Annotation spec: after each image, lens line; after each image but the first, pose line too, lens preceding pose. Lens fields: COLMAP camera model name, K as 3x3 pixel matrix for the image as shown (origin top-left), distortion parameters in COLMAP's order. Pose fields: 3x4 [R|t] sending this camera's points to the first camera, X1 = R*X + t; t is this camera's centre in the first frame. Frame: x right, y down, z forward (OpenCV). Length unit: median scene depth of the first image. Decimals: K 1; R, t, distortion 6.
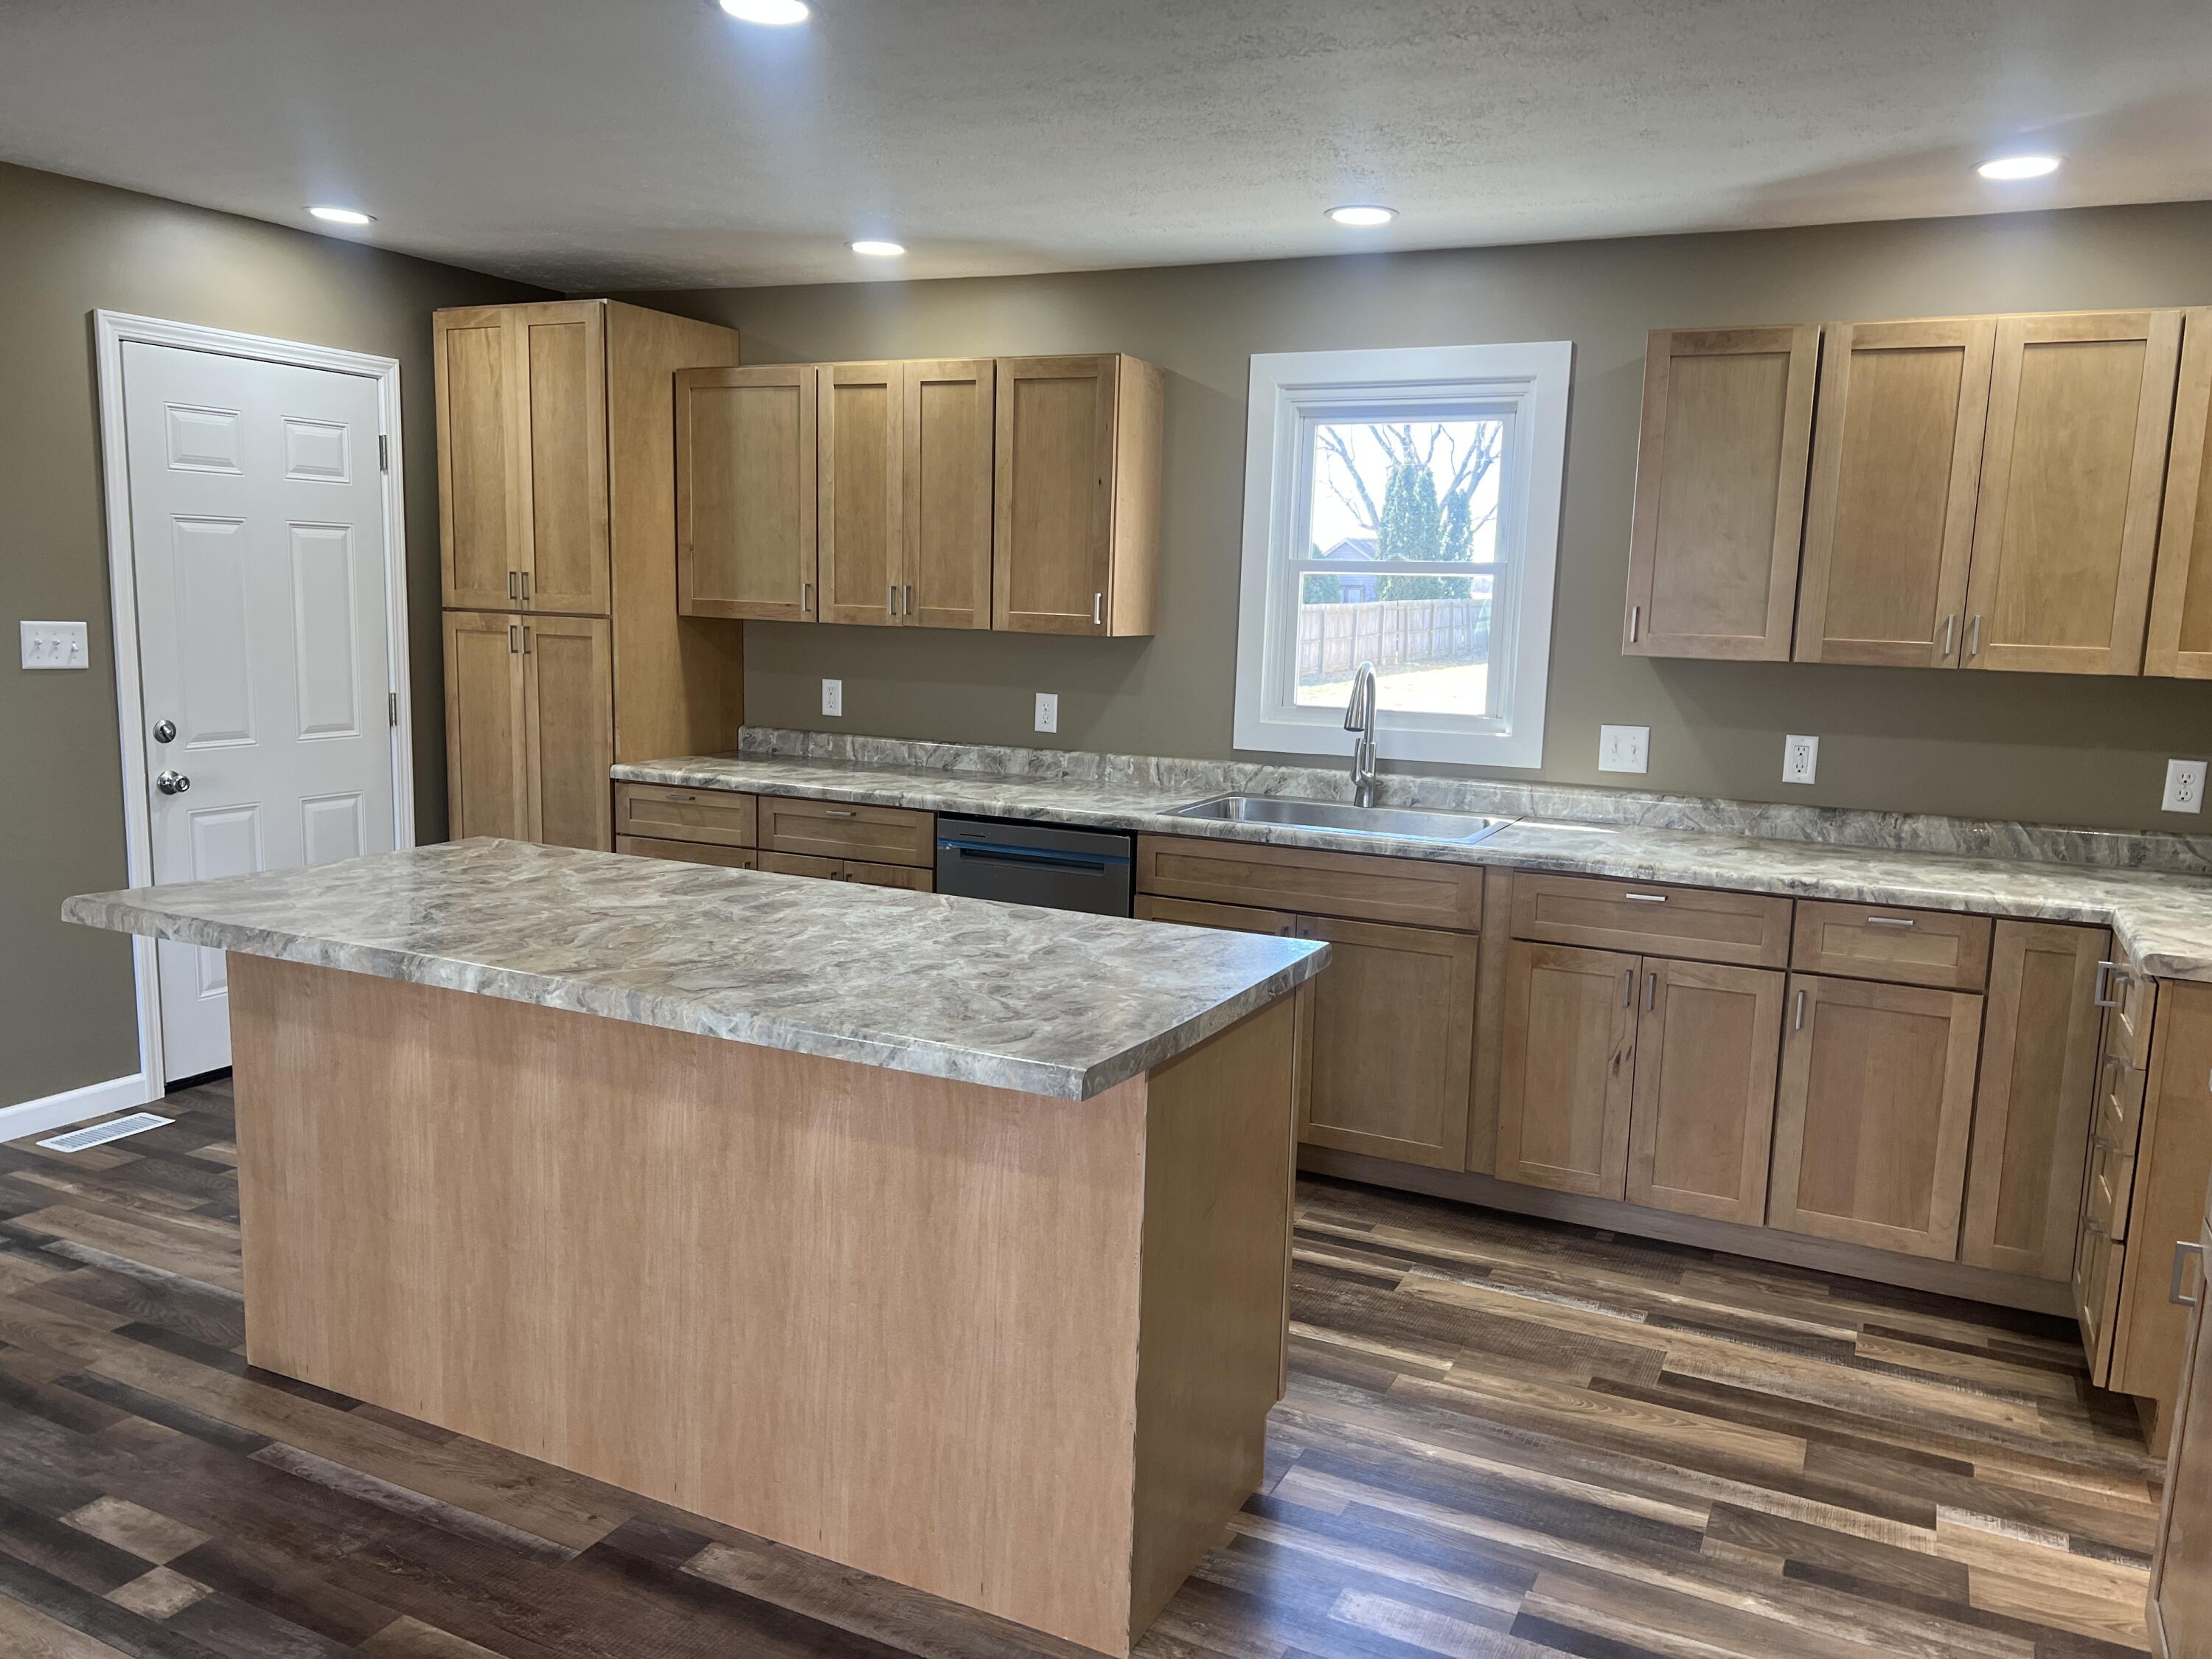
lens RADIAL K [[1655.7, 0, 1108.6], [0, 1655.7, 839.9], [0, 0, 1]] dist [0.057549, -0.065604]
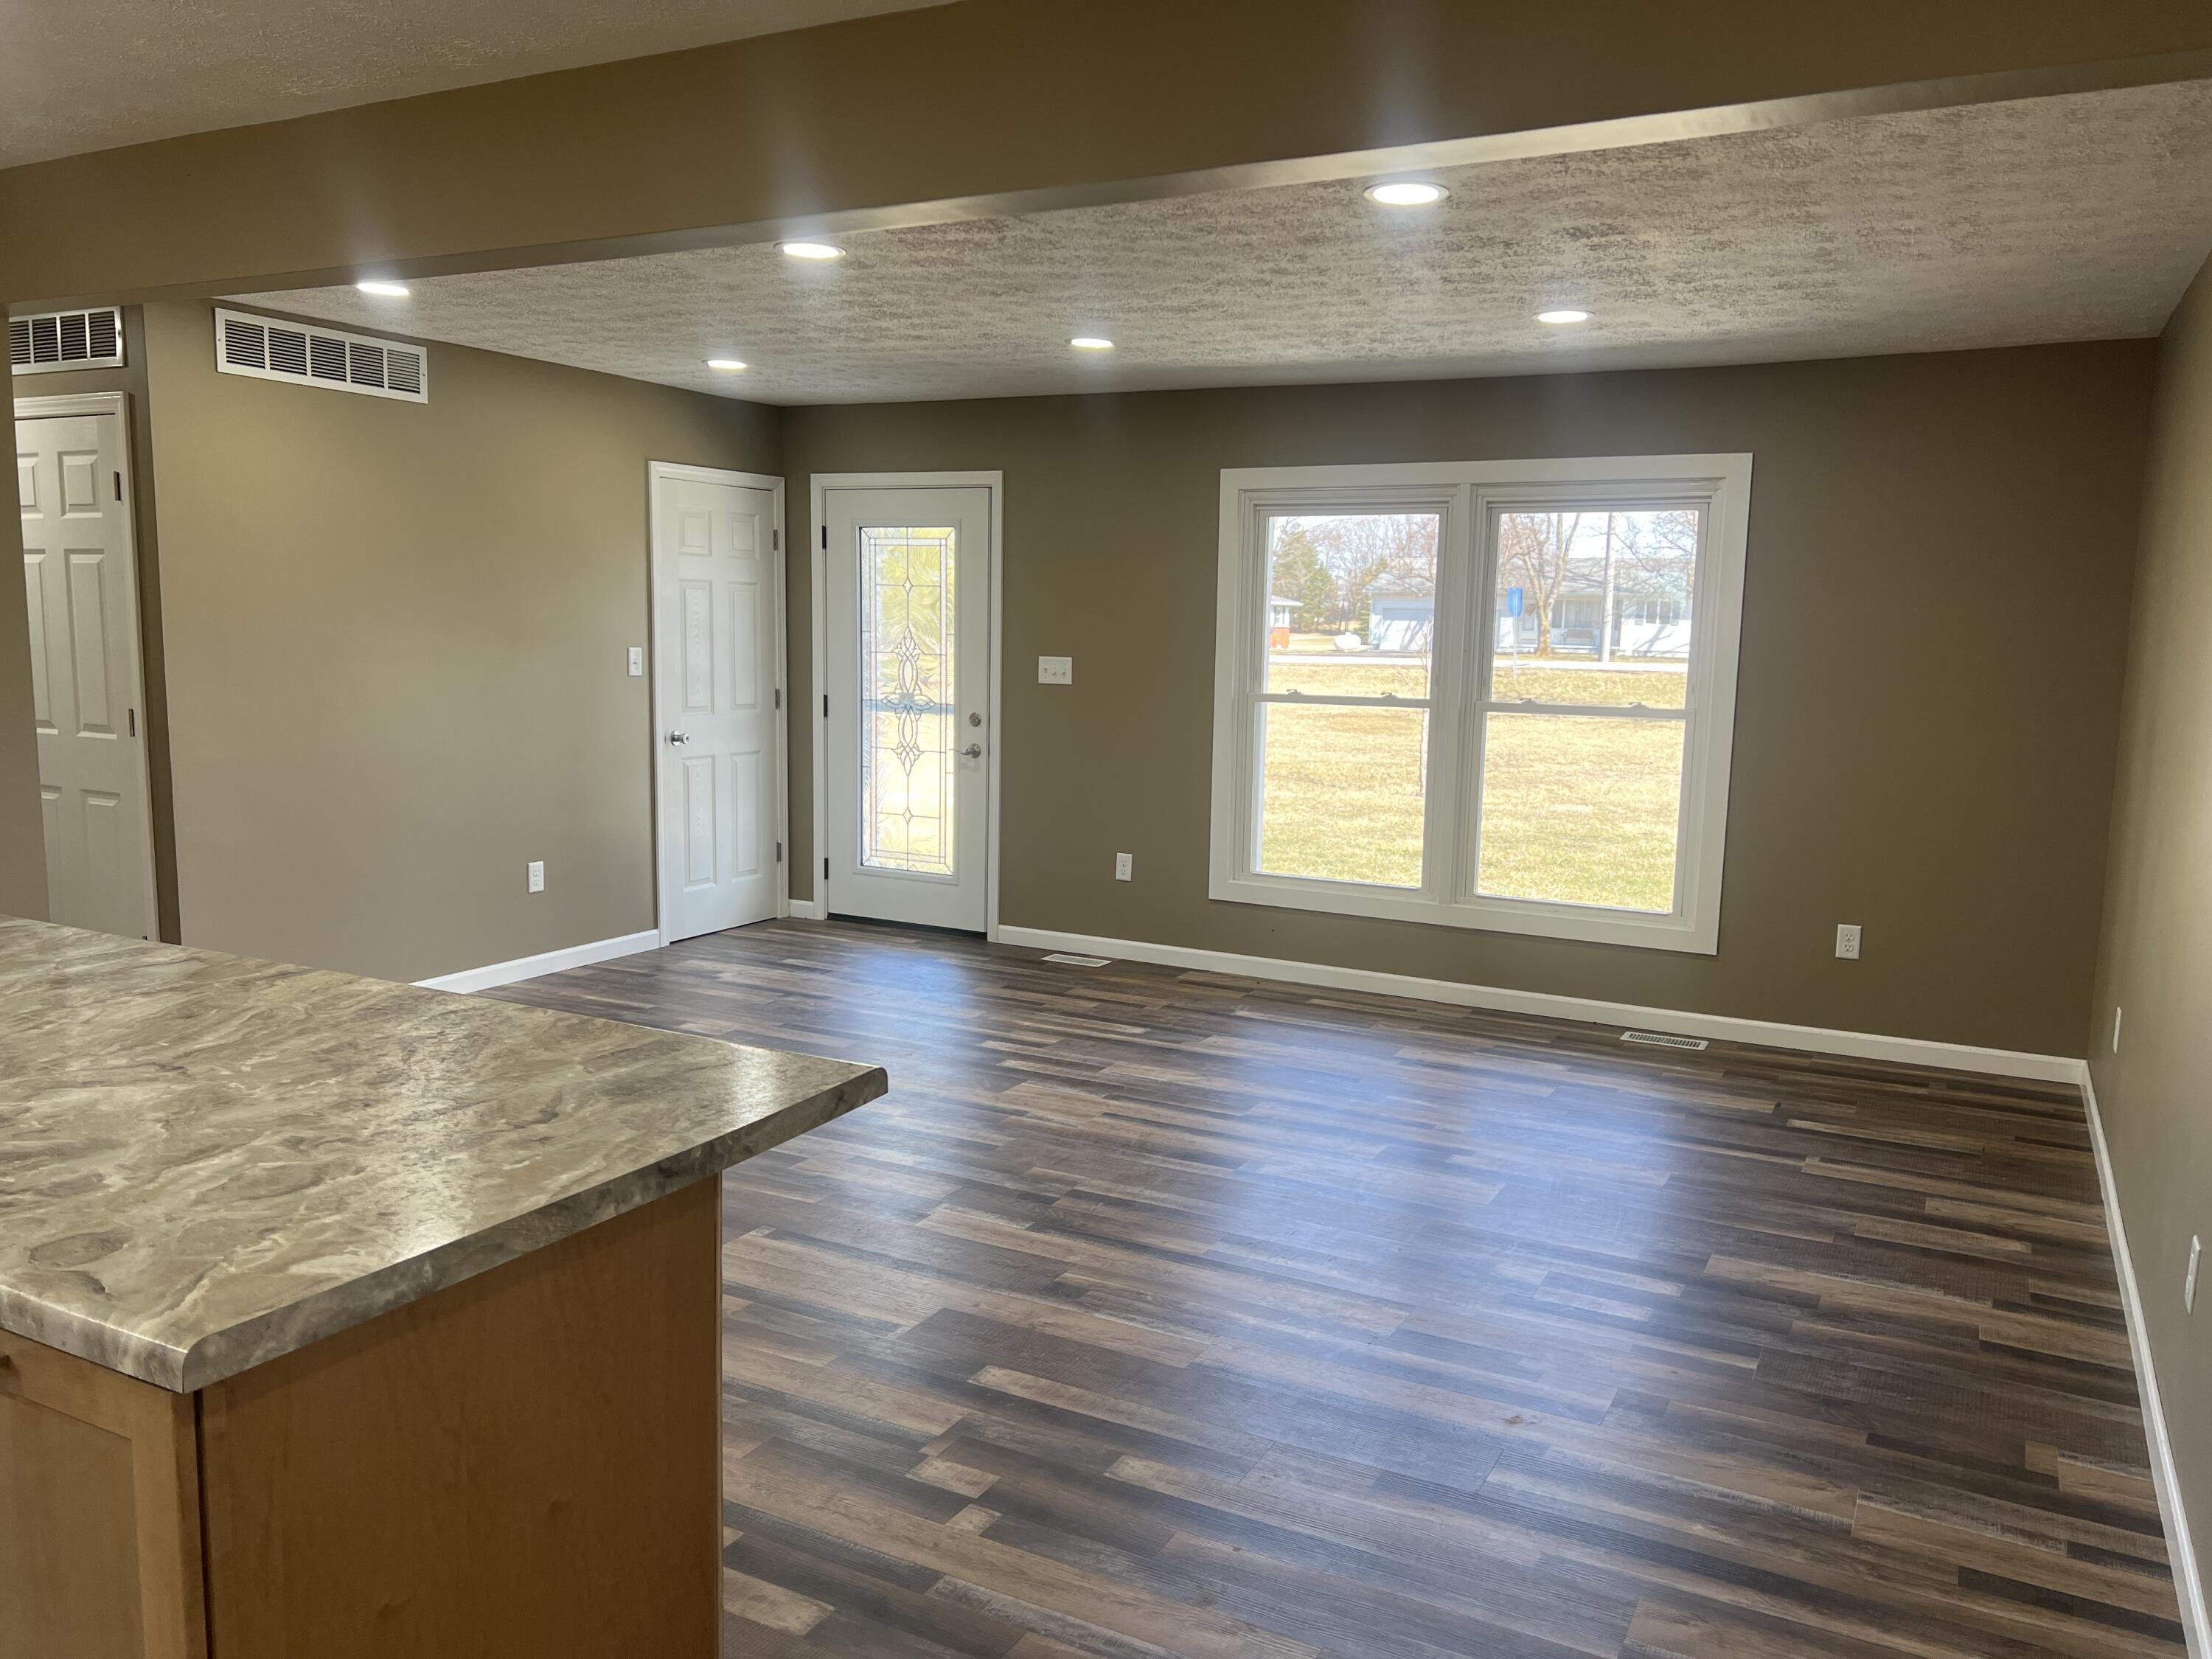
lens RADIAL K [[1655.7, 0, 1108.6], [0, 1655.7, 839.9], [0, 0, 1]] dist [0.057549, -0.065604]
pose [[-0.998318, -0.053531, 0.022281, -0.552287], [-0.045008, 0.957686, 0.284275, -0.210169], [-0.036555, 0.282794, -0.958484, 1.265515]]
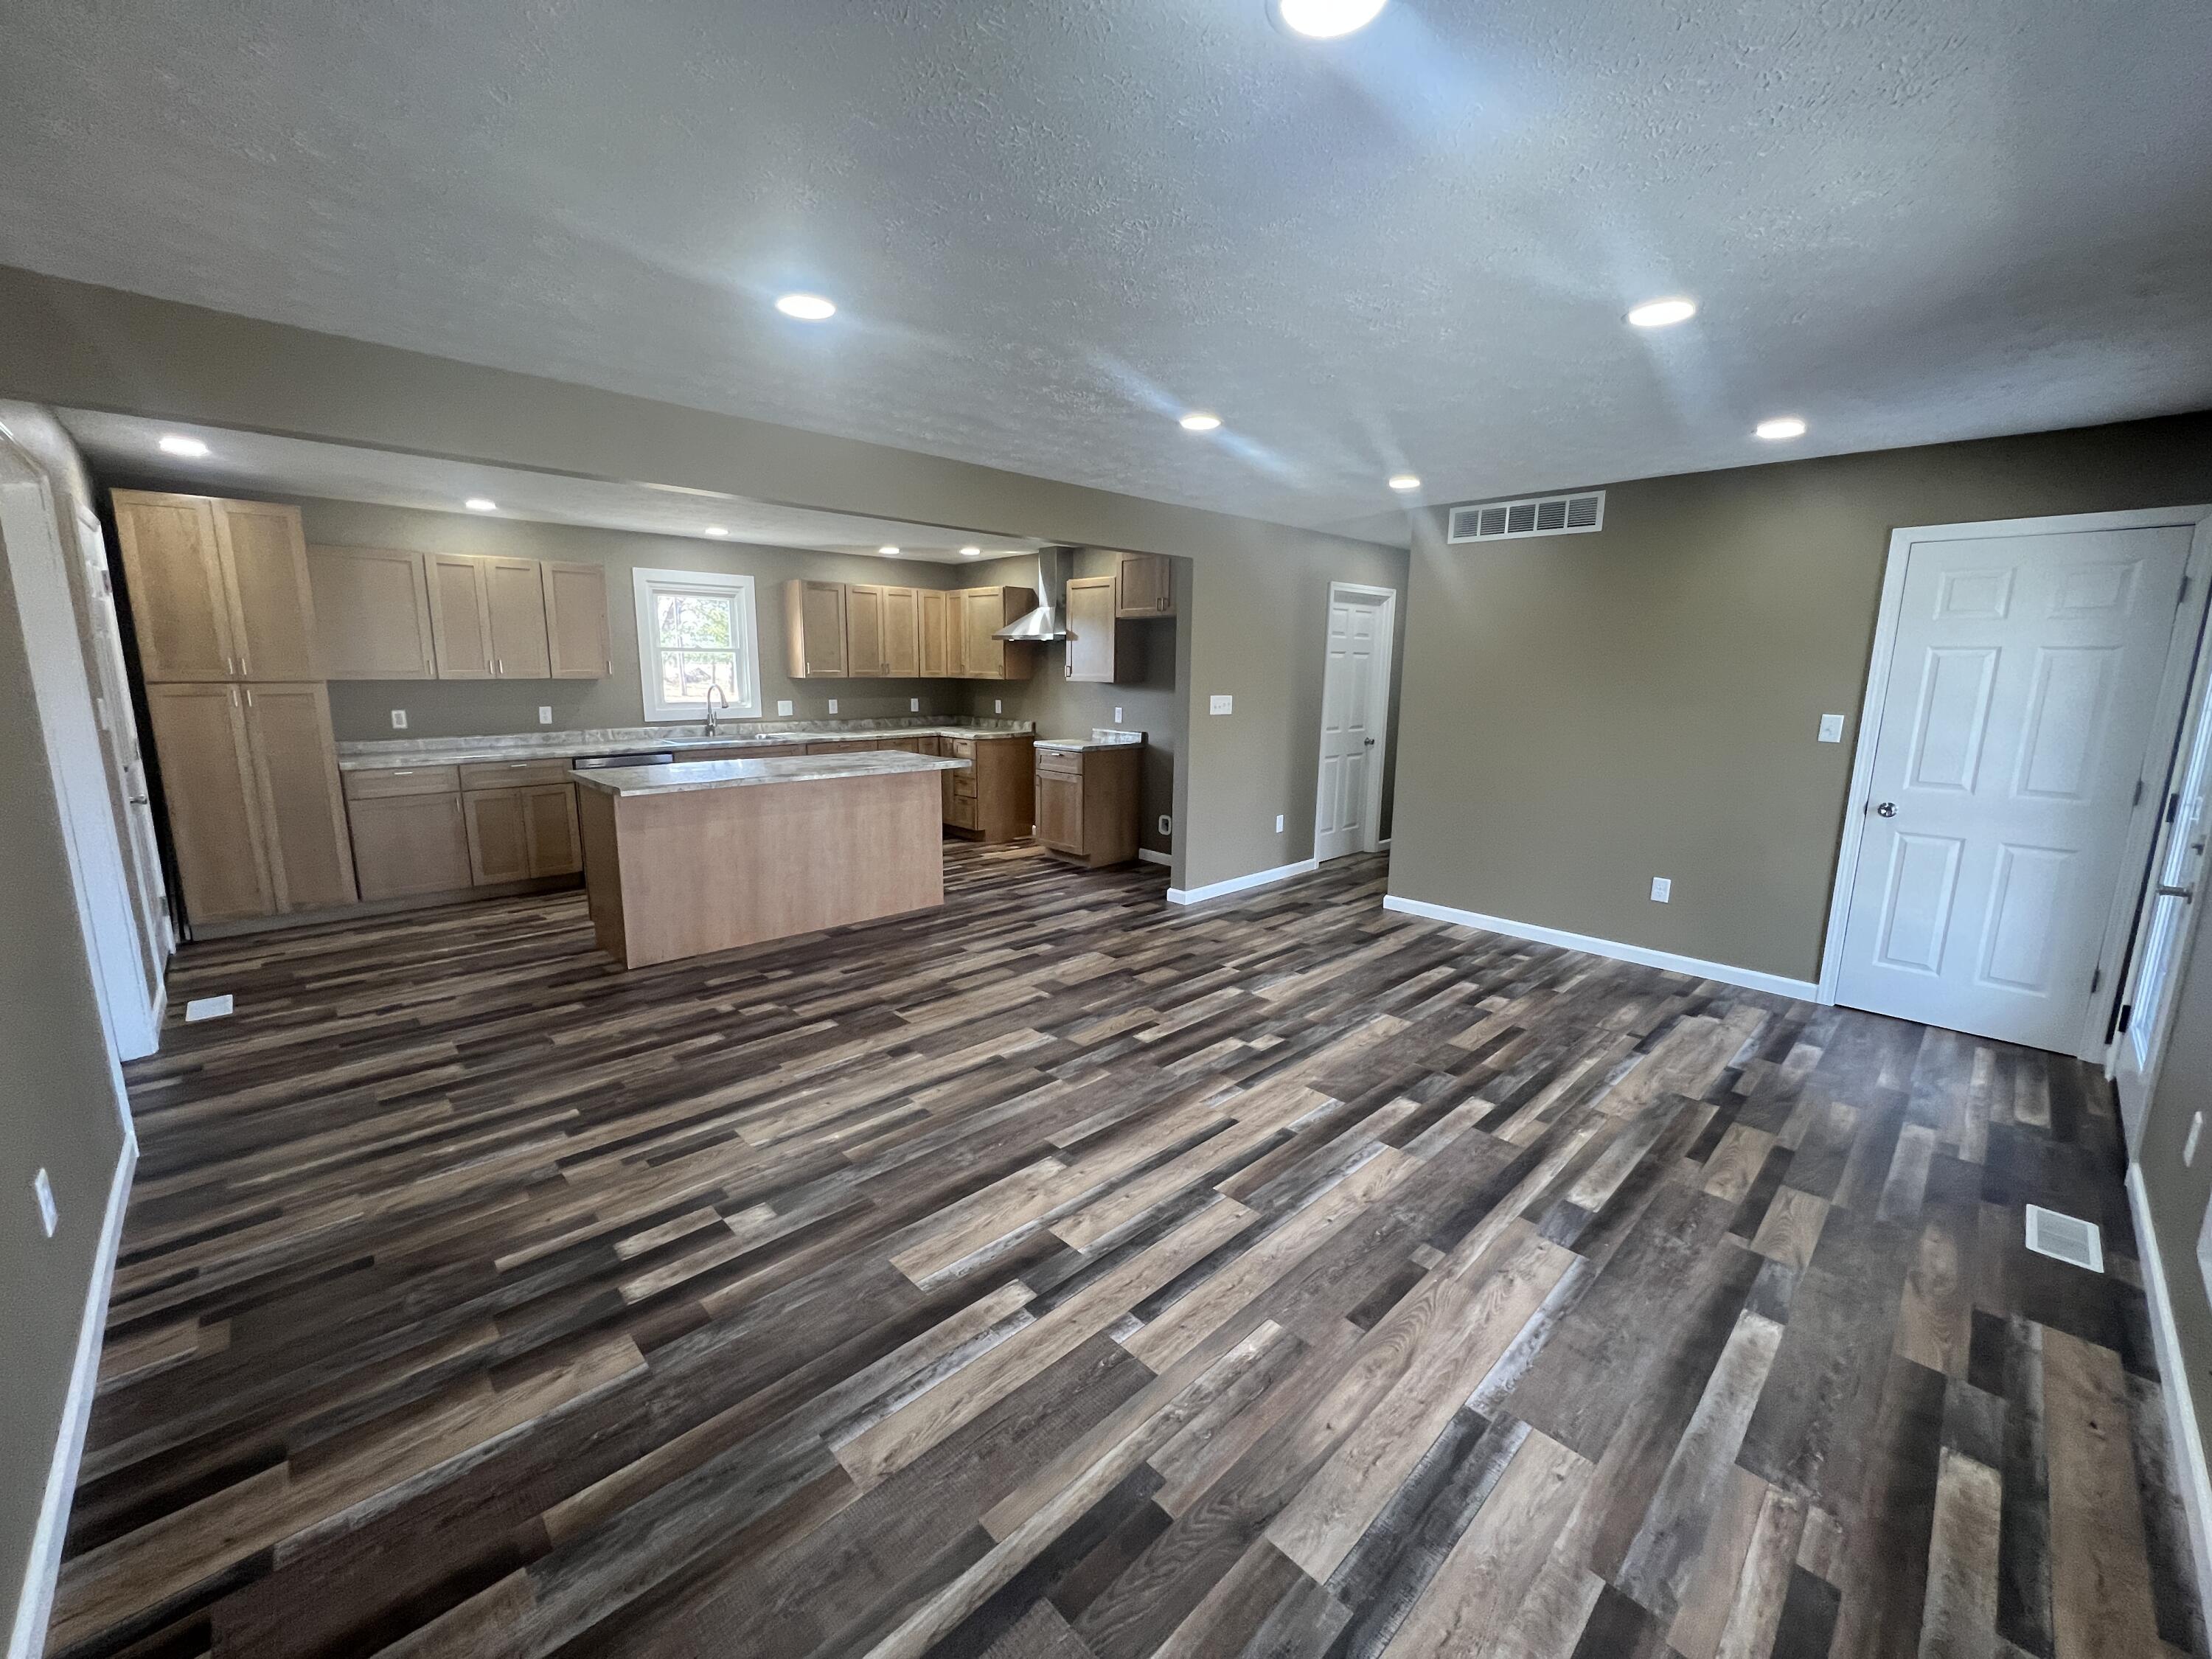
lens RADIAL K [[883.2, 0, 1101.0], [0, 883.2, 822.3], [0, 0, 1]] dist [-0.001502, -0.000092]
pose [[0.341067, -0.190189, 0.920598, -1.255360], [0.141550, 0.978544, 0.149718, -0.010670], [-0.929321, 0.079247, 0.360670, -0.165136]]
